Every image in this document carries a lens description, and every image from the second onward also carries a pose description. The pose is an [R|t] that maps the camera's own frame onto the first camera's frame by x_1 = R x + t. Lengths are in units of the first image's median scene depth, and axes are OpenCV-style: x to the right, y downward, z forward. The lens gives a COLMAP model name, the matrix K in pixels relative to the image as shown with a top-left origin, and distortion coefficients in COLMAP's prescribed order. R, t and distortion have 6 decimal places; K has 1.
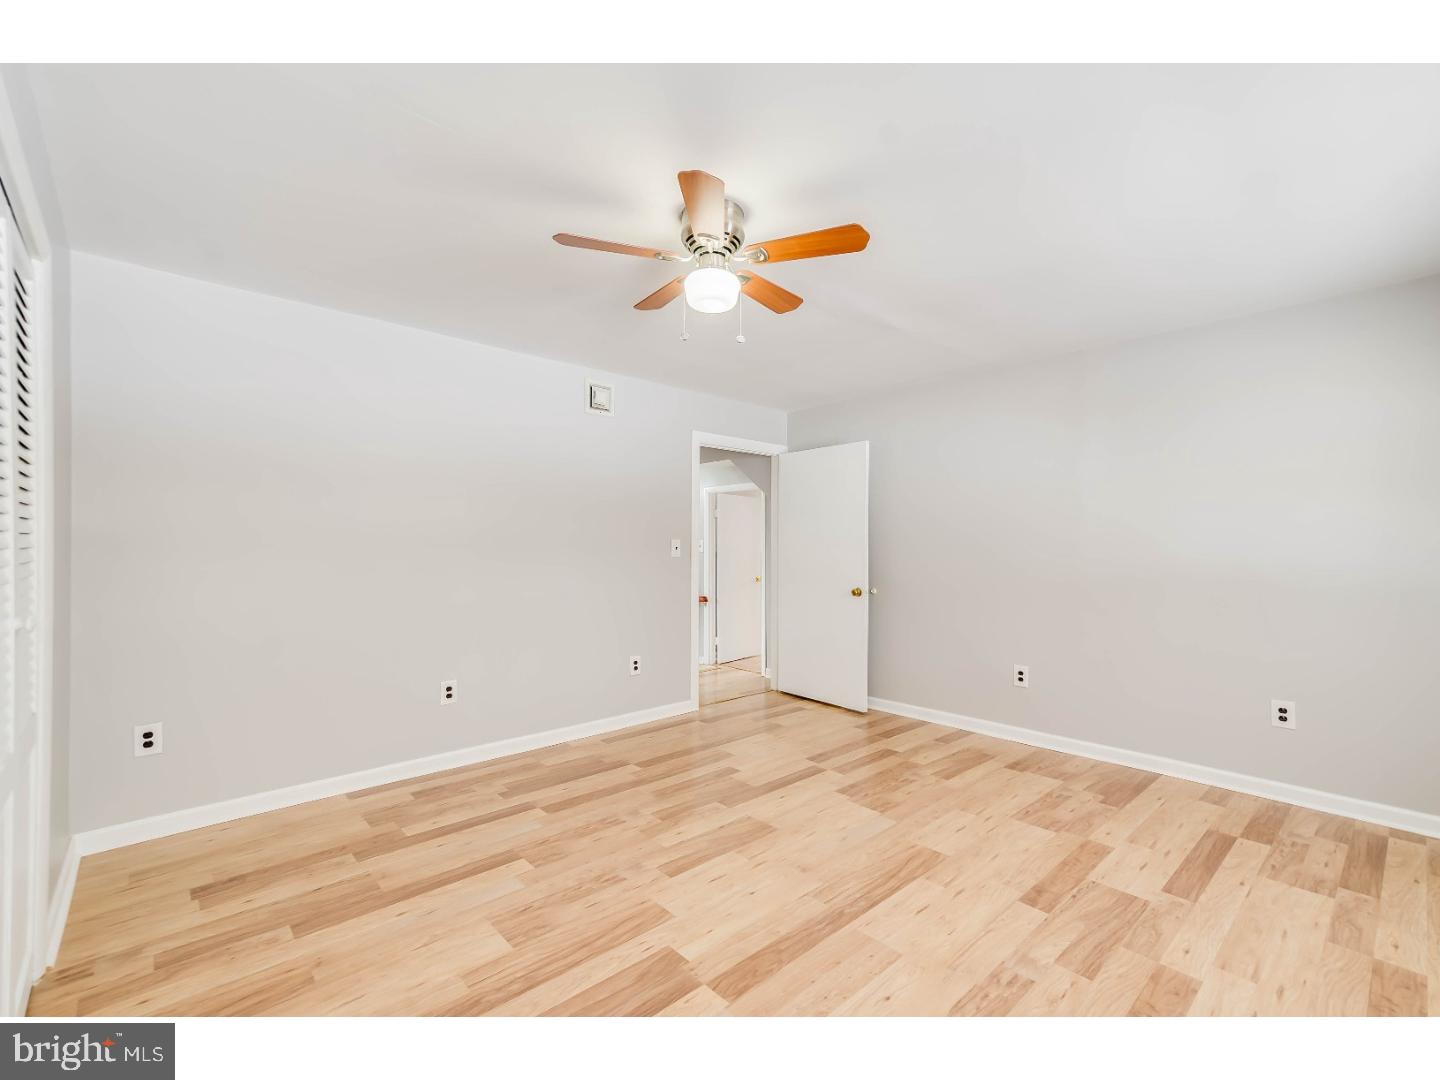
lens RADIAL K [[623.3, 0, 715.9], [0, 623.3, 547.4], [0, 0, 1]] dist [0.036423, -0.008053]
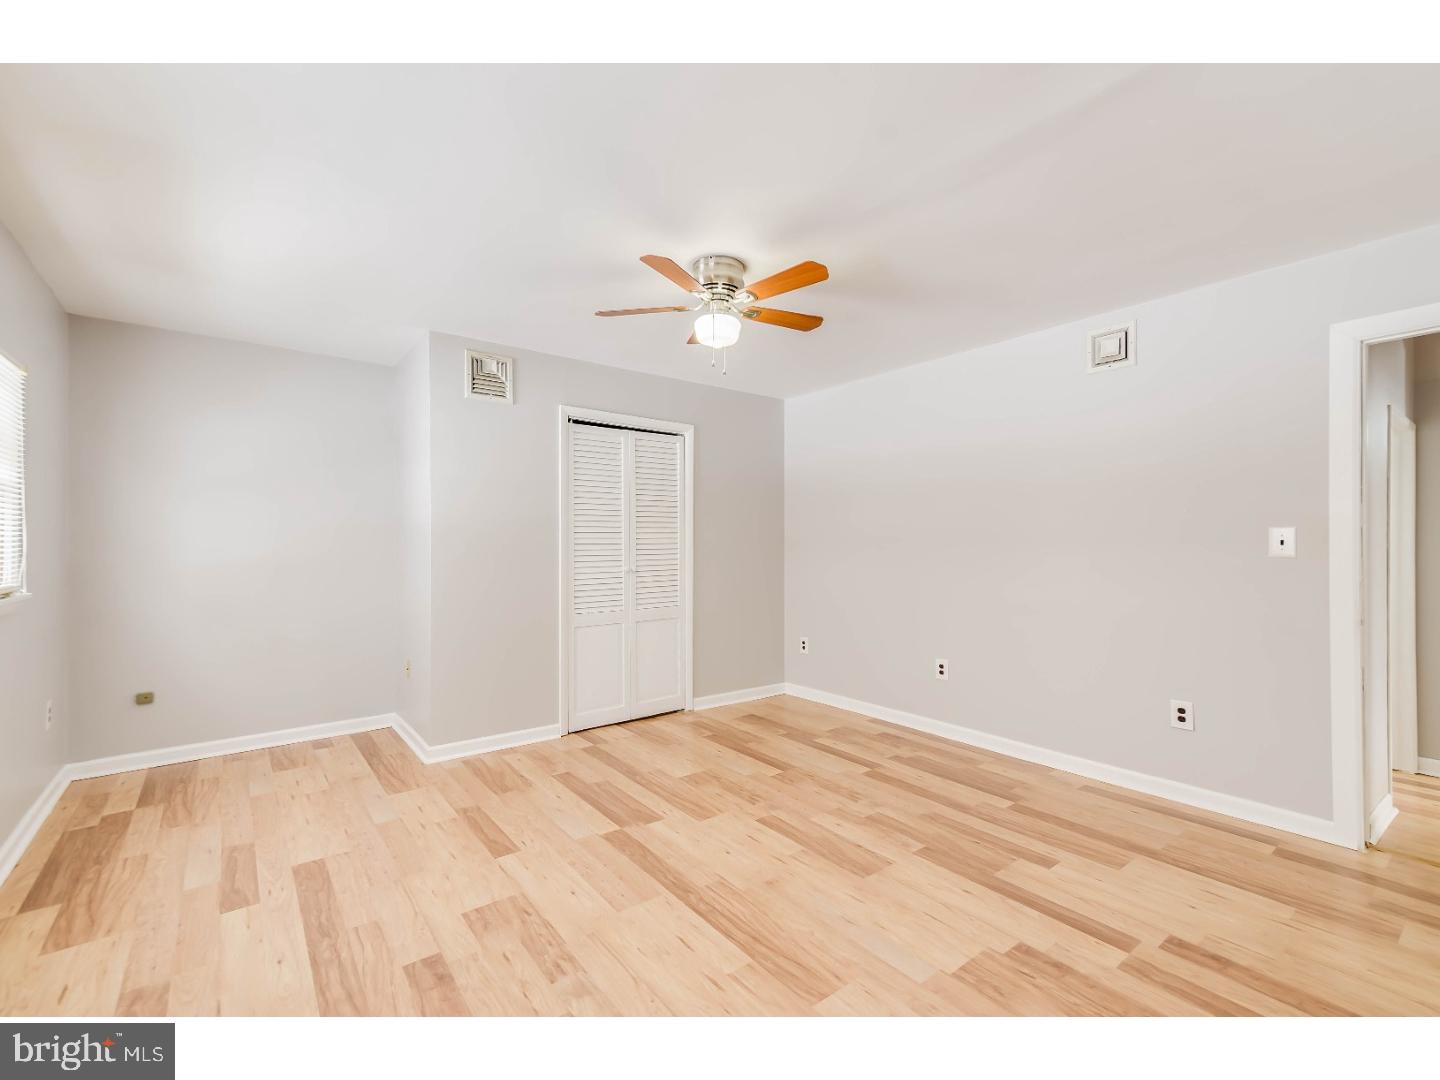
lens RADIAL K [[623.3, 0, 715.9], [0, 623.3, 547.4], [0, 0, 1]] dist [0.036423, -0.008053]
pose [[-0.079066, 0.004288, -0.996860, 0.959424], [0.002427, 0.999989, 0.004109, 0.003517], [0.996866, -0.002094, -0.079076, 0.878908]]
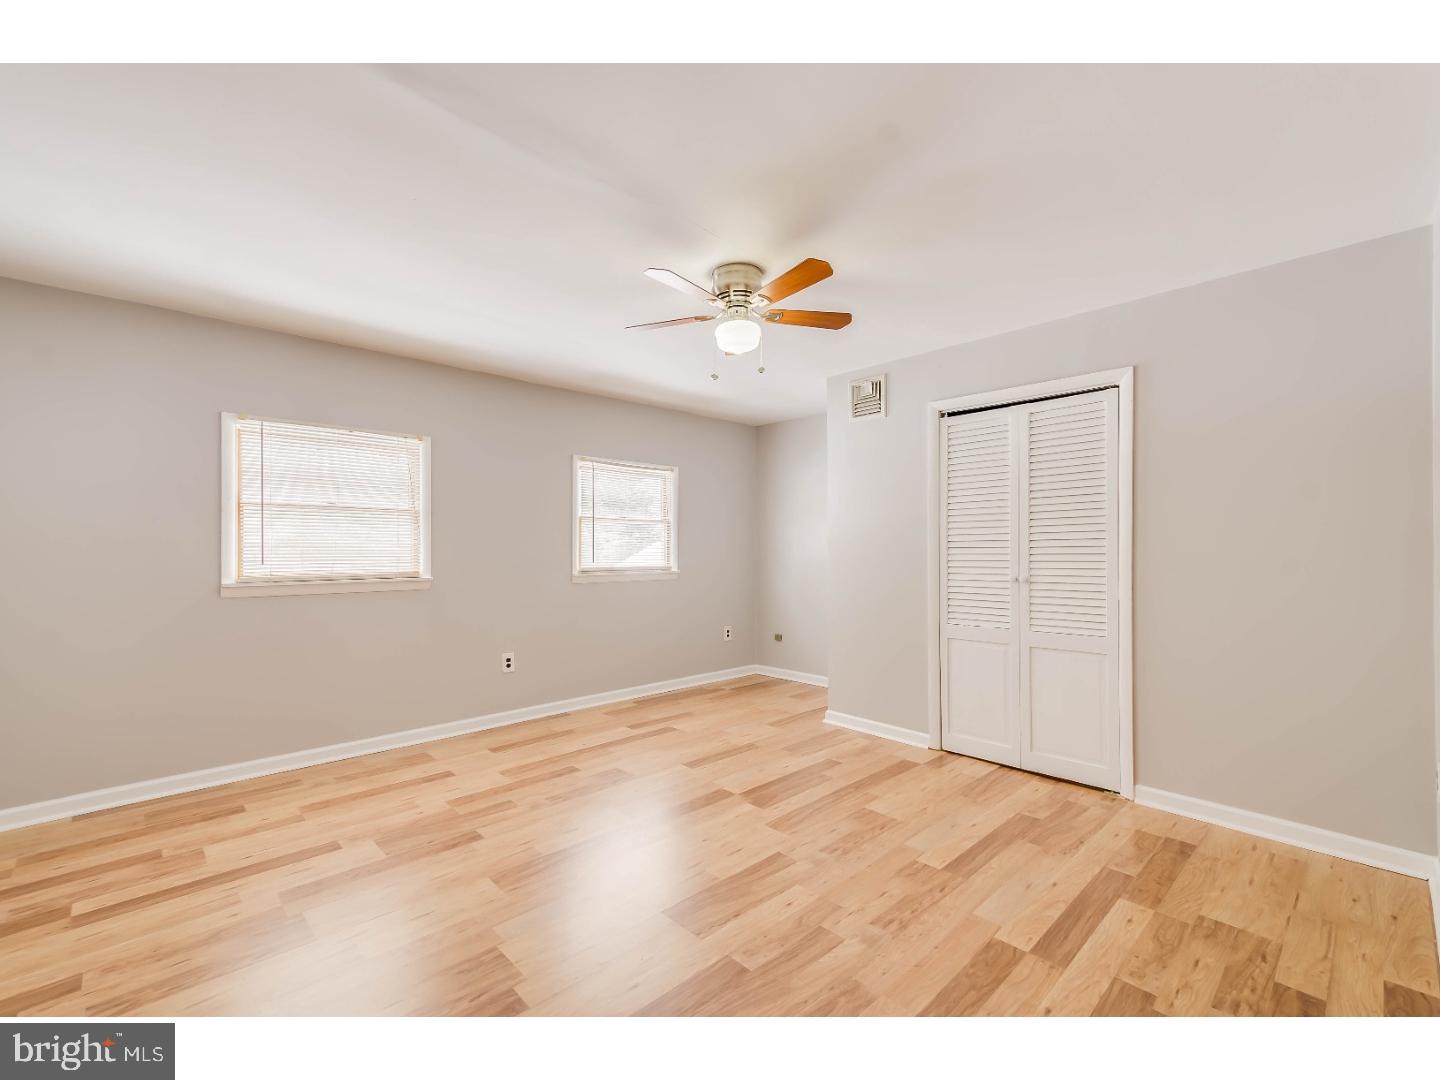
lens RADIAL K [[623.3, 0, 715.9], [0, 623.3, 547.4], [0, 0, 1]] dist [0.036423, -0.008053]
pose [[-0.999725, -0.002049, -0.023366, 0.053874], [-0.001912, 0.999981, -0.005891, 0.008946], [0.023377, -0.005845, -0.999710, 1.787020]]
